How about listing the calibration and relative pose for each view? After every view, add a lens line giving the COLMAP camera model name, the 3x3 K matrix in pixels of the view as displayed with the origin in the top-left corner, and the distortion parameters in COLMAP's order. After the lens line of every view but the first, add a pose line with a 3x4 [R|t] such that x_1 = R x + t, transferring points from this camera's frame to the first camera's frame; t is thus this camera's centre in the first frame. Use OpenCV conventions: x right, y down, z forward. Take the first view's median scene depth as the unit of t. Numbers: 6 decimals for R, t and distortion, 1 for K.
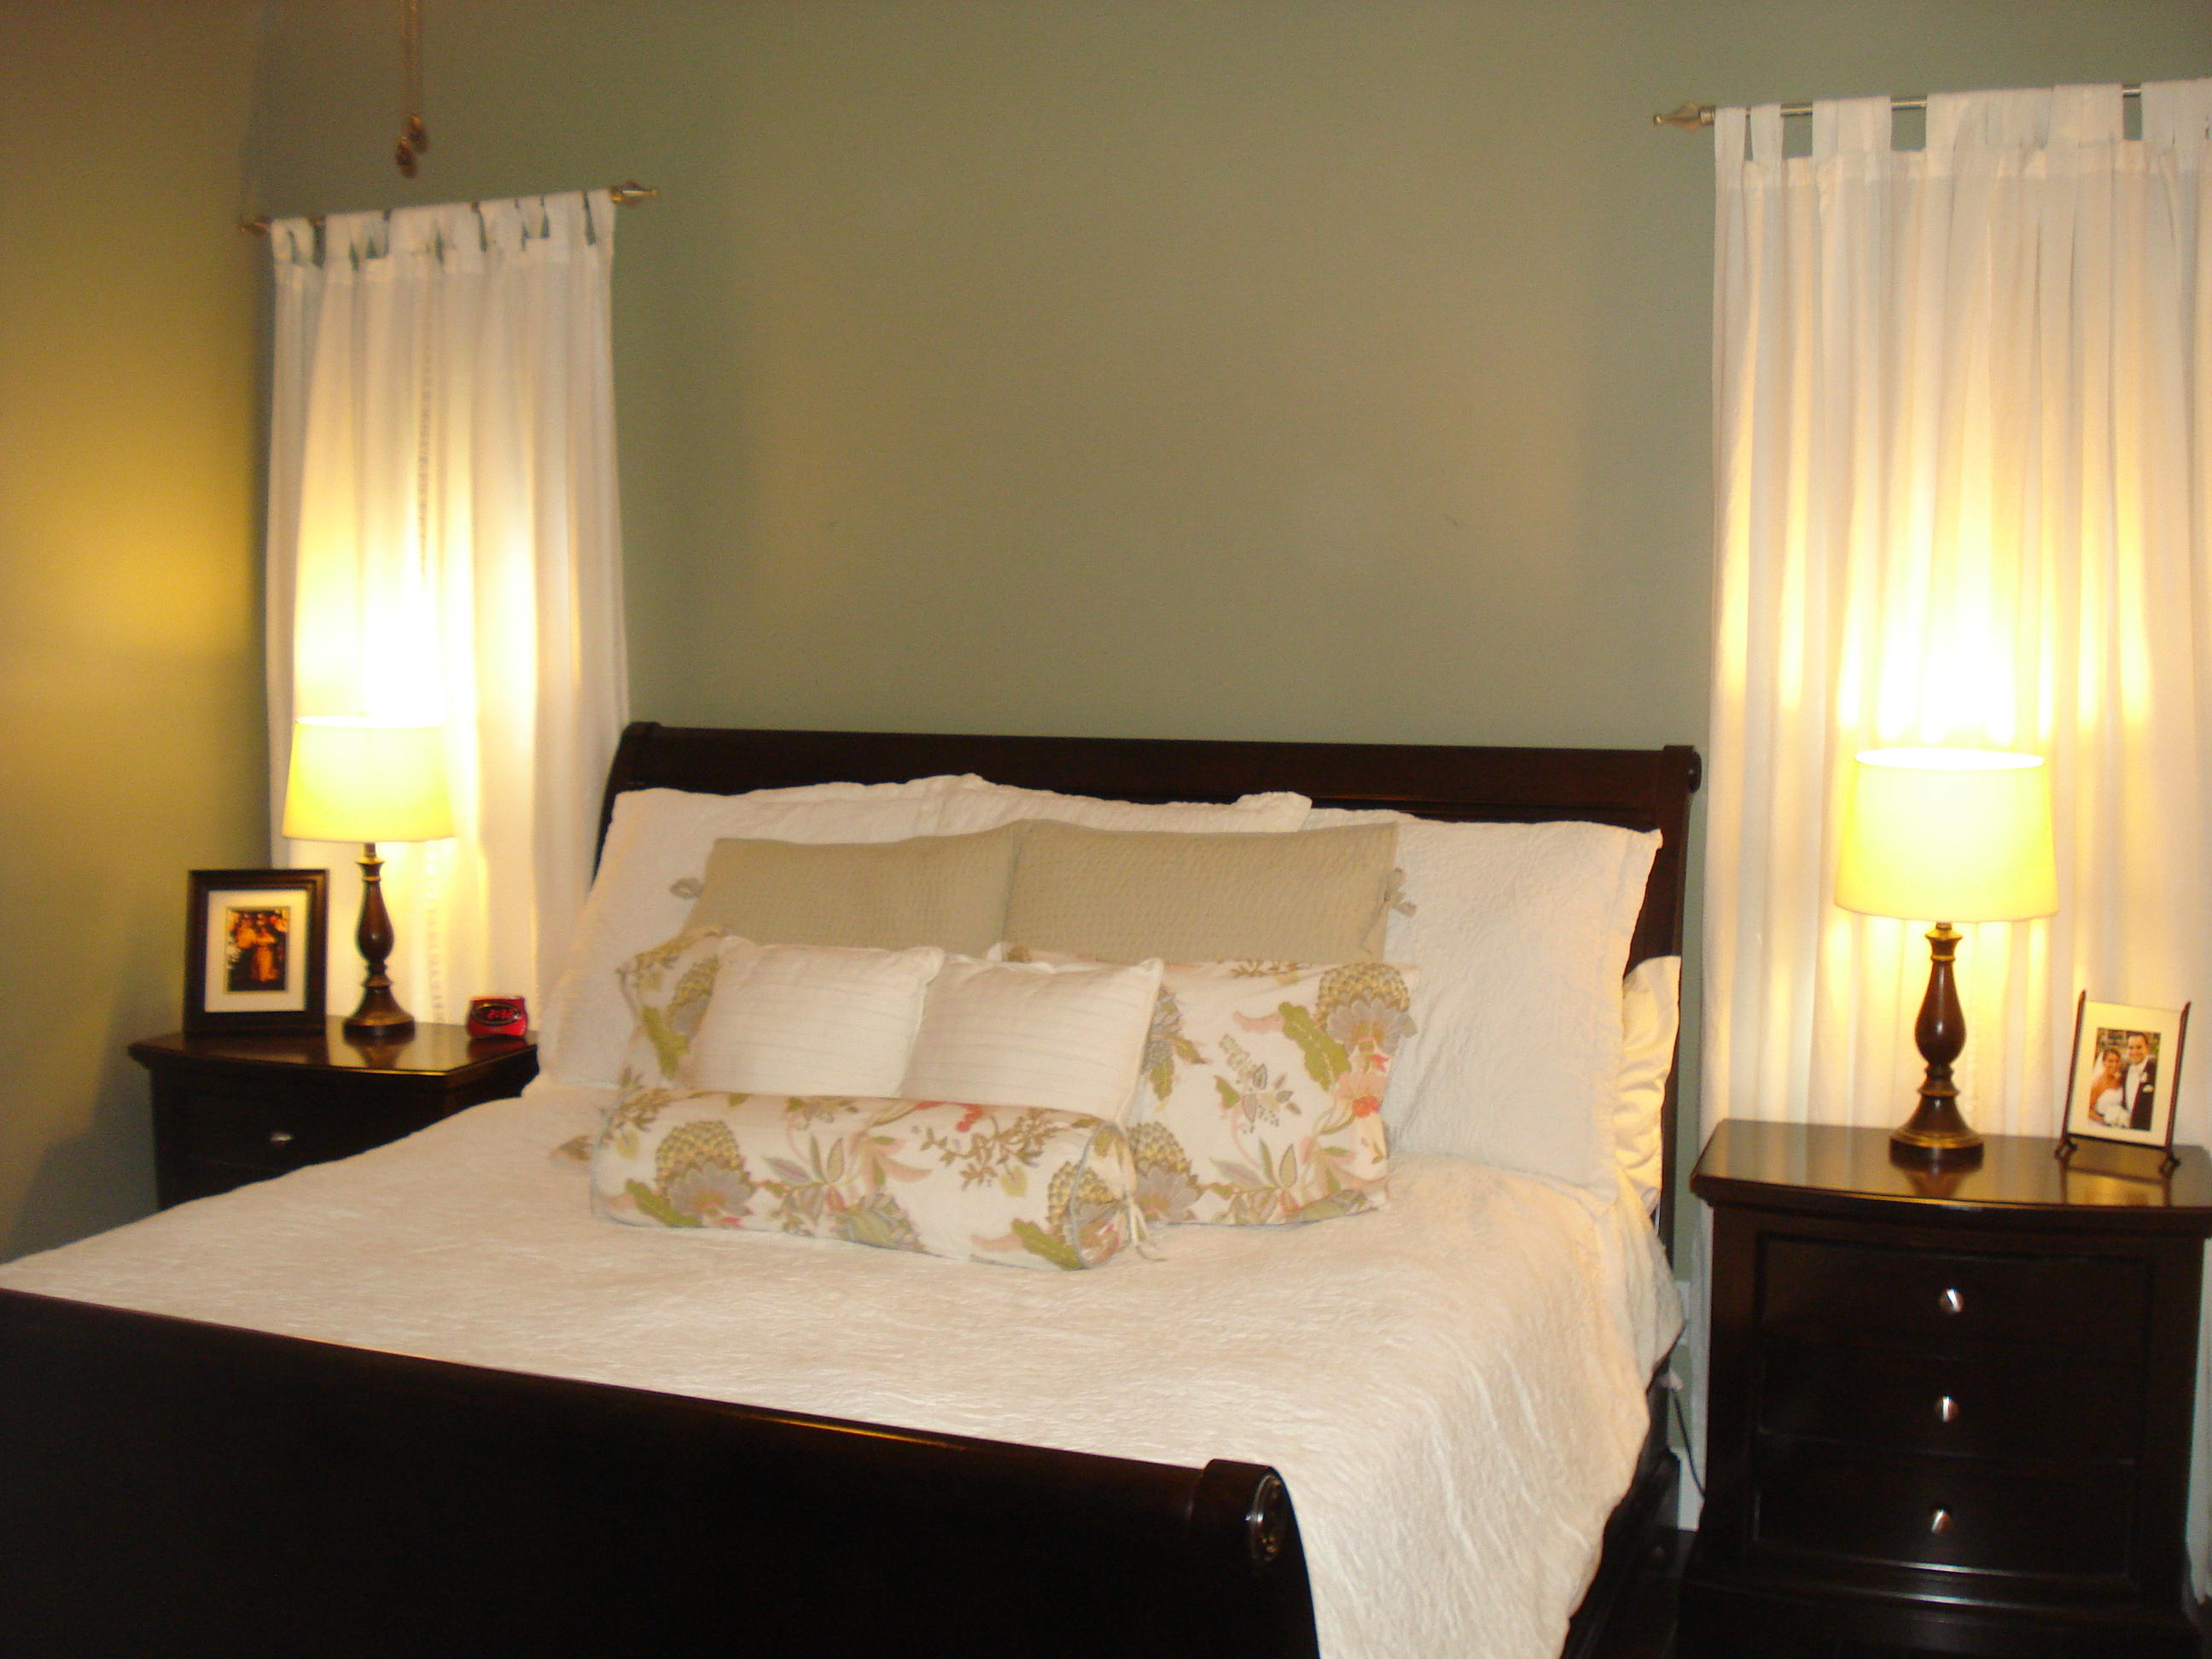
lens RADIAL K [[2504.5, 0, 1106.0], [0, 2504.5, 829.5], [0, 0, 1]] dist [-0.081602, -0.032696]
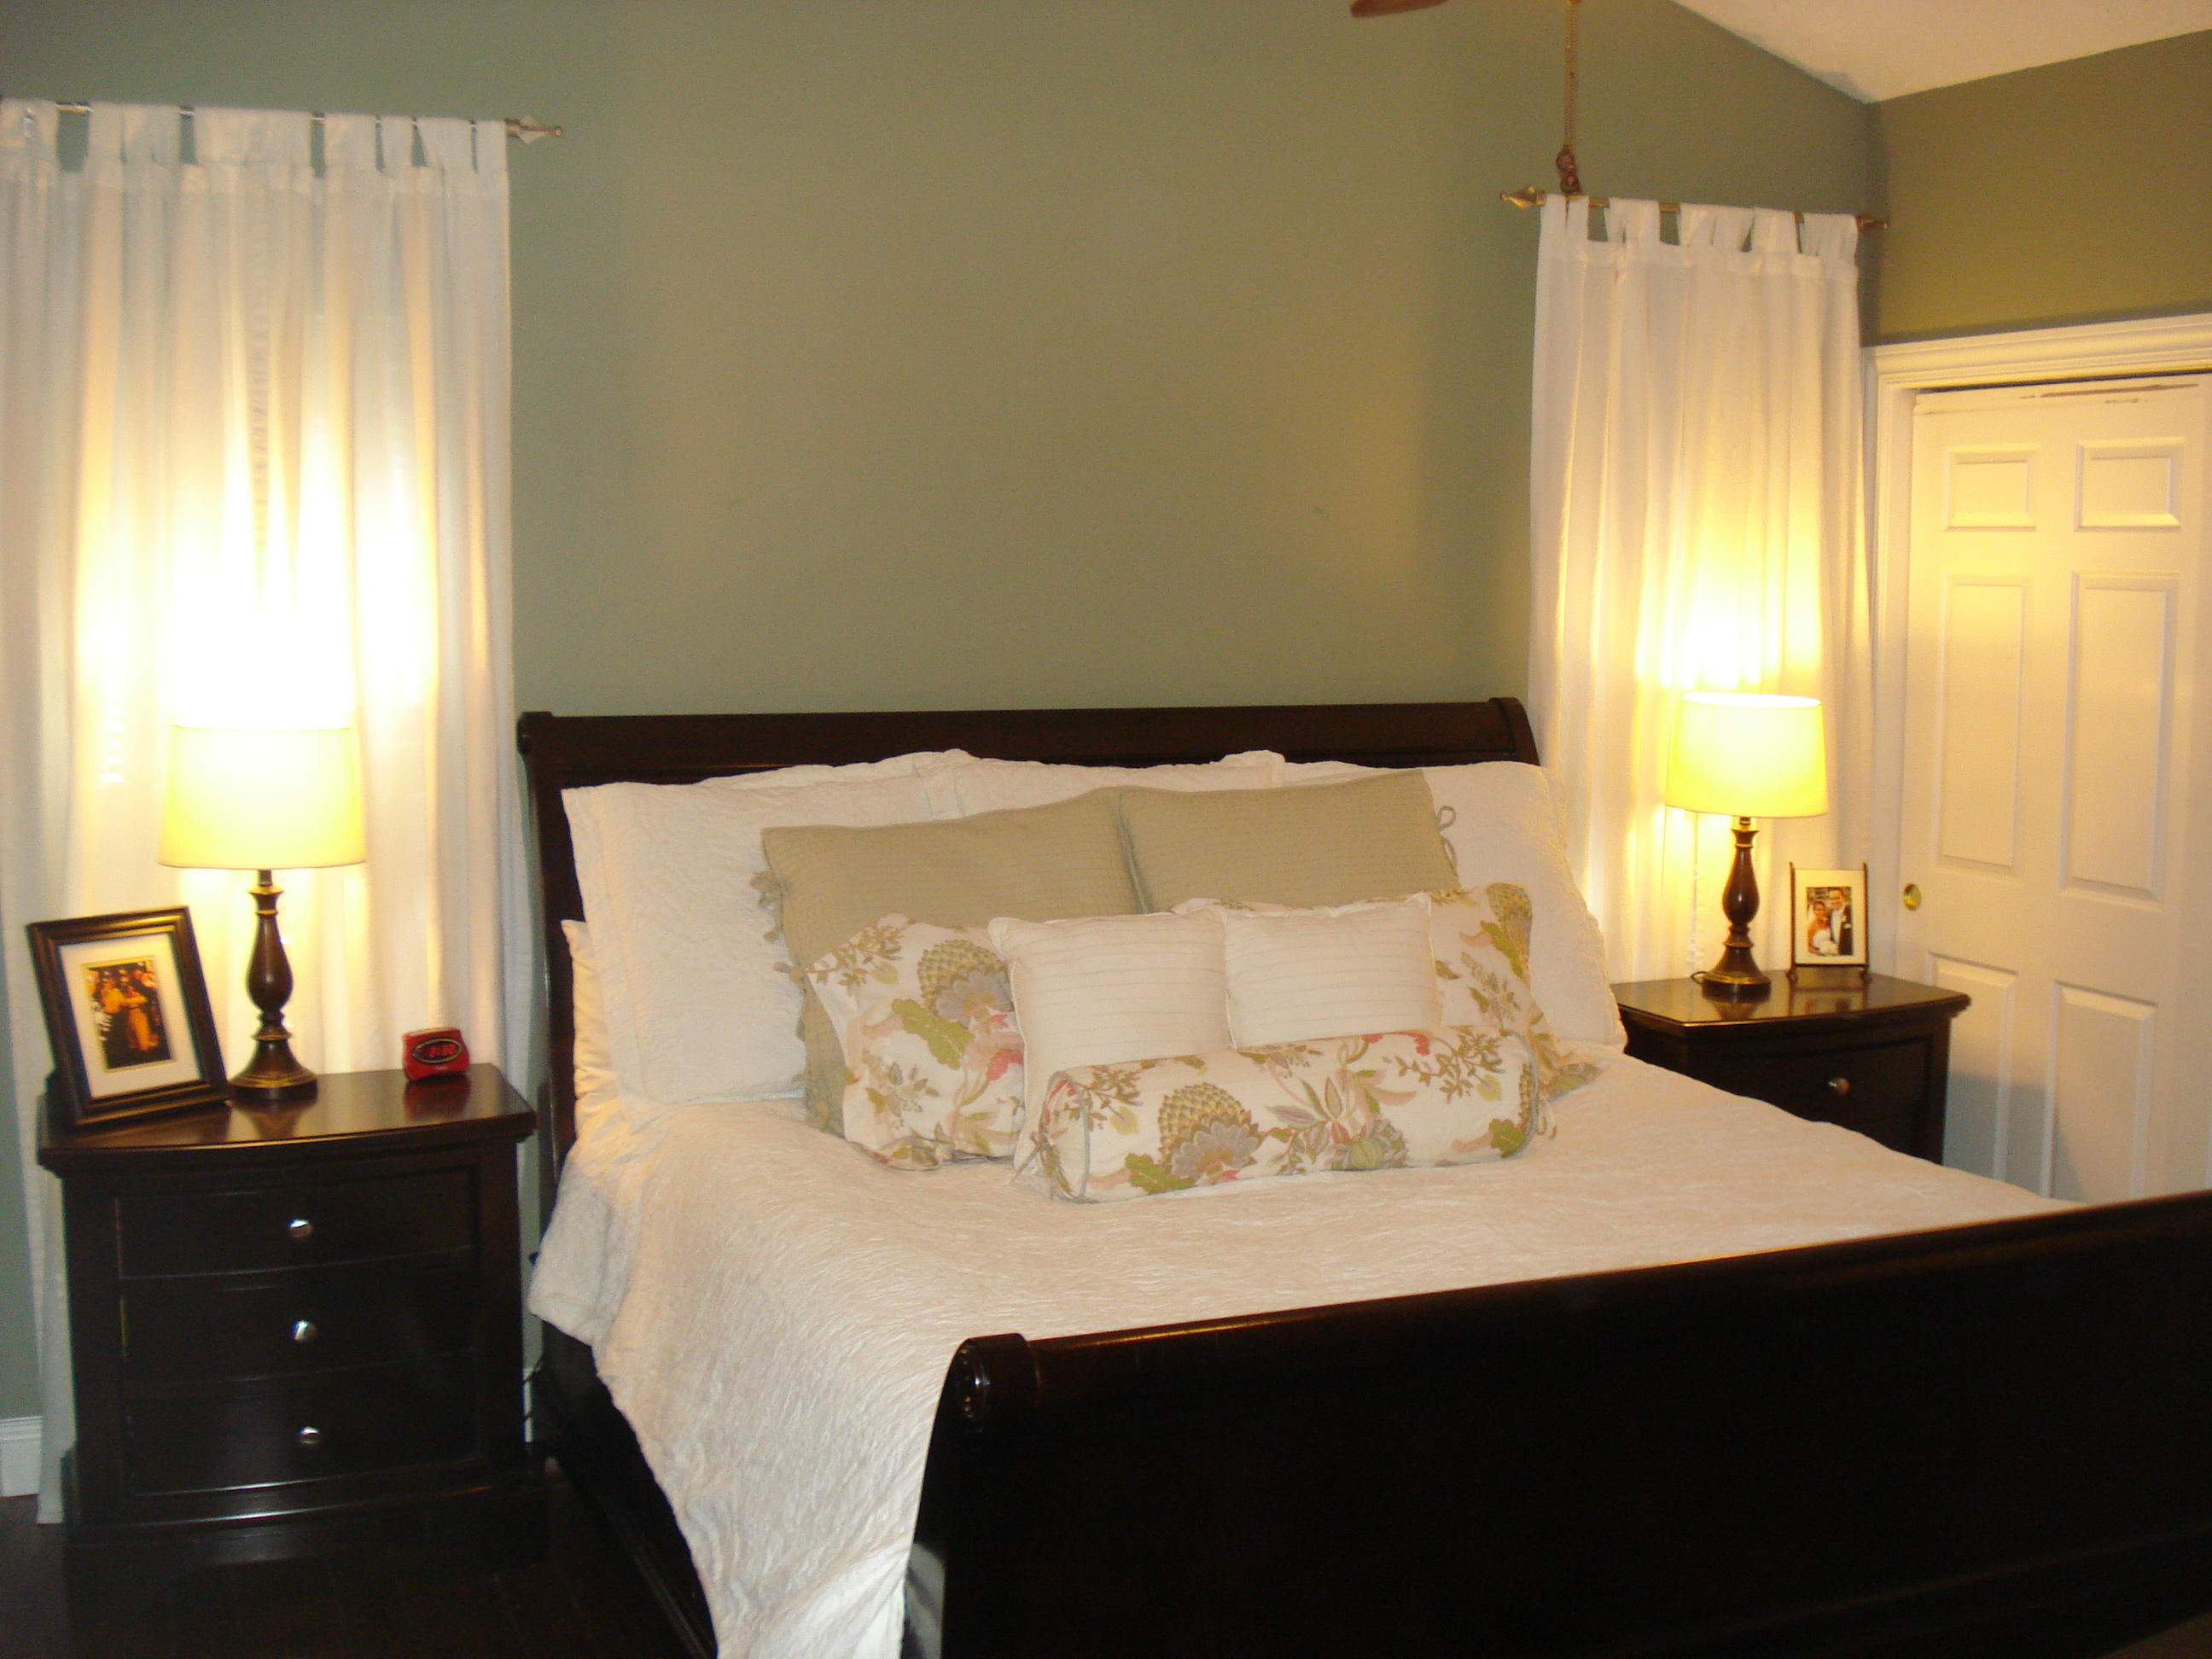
lens RADIAL K [[2504.5, 0, 1106.0], [0, 2504.5, 829.5], [0, 0, 1]] dist [-0.081602, -0.032696]
pose [[0.714068, -0.069039, 0.696664, -0.865714], [0.057731, 0.997543, 0.039684, -0.031713], [-0.697692, 0.011882, 0.716299, 0.262951]]
